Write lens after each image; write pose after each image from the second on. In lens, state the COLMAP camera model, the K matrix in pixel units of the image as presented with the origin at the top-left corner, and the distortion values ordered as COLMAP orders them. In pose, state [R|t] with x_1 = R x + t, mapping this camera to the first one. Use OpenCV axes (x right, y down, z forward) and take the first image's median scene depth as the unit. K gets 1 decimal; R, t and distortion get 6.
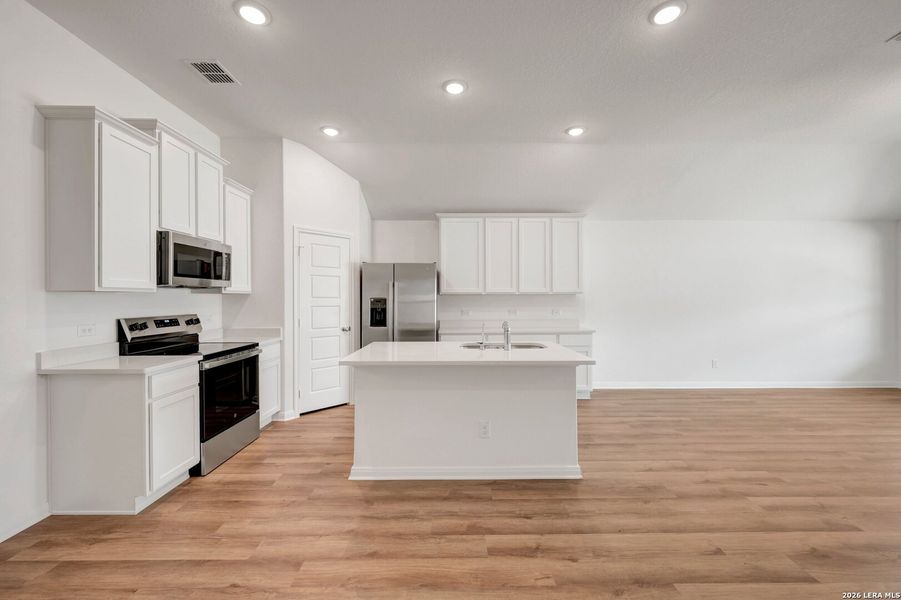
lens RADIAL K [[359.0, 0, 452.8], [0, 359.0, 300.7], [0, 0, 1]] dist [0.000299, 0.000186]
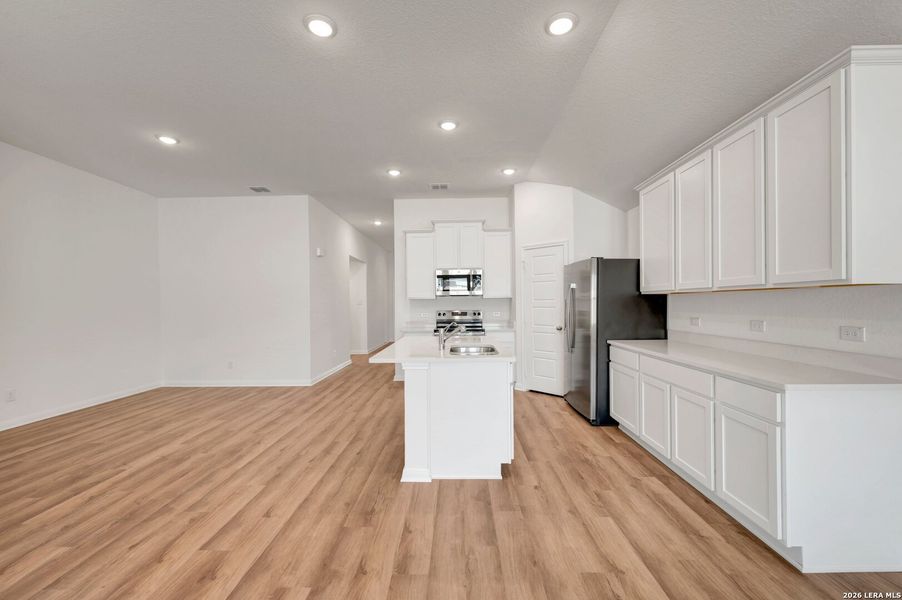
lens RADIAL K [[359.8, 0, 451.3], [0, 359.8, 302.8], [0, 0, 1]] dist [-0.000161, 0.000046]
pose [[-0.029441, 0.004063, -0.999558, 1.327993], [0.005786, 0.999976, 0.003894, -0.007776], [0.999550, -0.005669, -0.029463, 1.143534]]
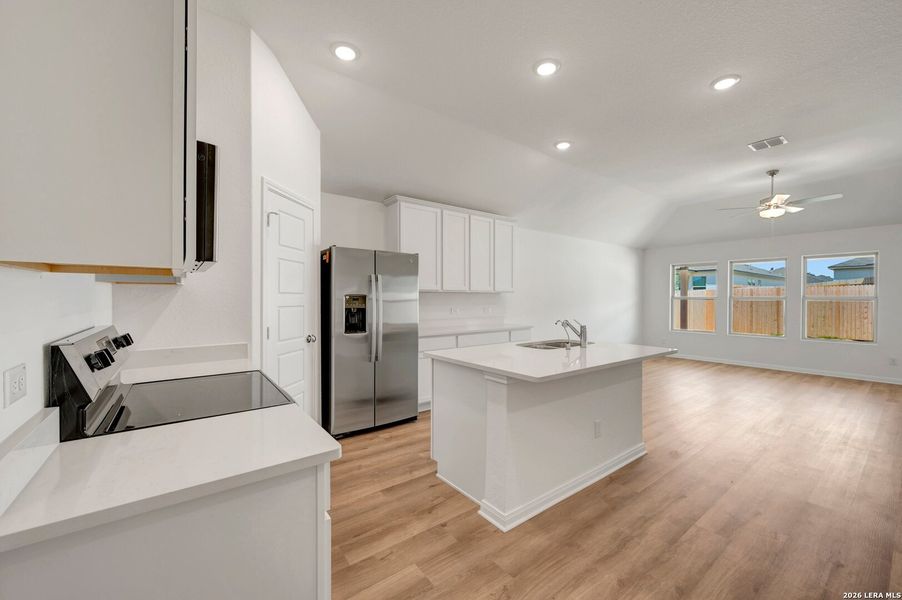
lens RADIAL K [[359.4, 0, 453.3], [0, 359.4, 300.7], [0, 0, 1]] dist [0.000299, 0.000186]
pose [[0.795744, 0.000391, 0.605632, -0.817624], [-0.003390, 0.999987, 0.003808, 0.002007], [-0.605623, -0.005083, 0.795735, 0.444698]]
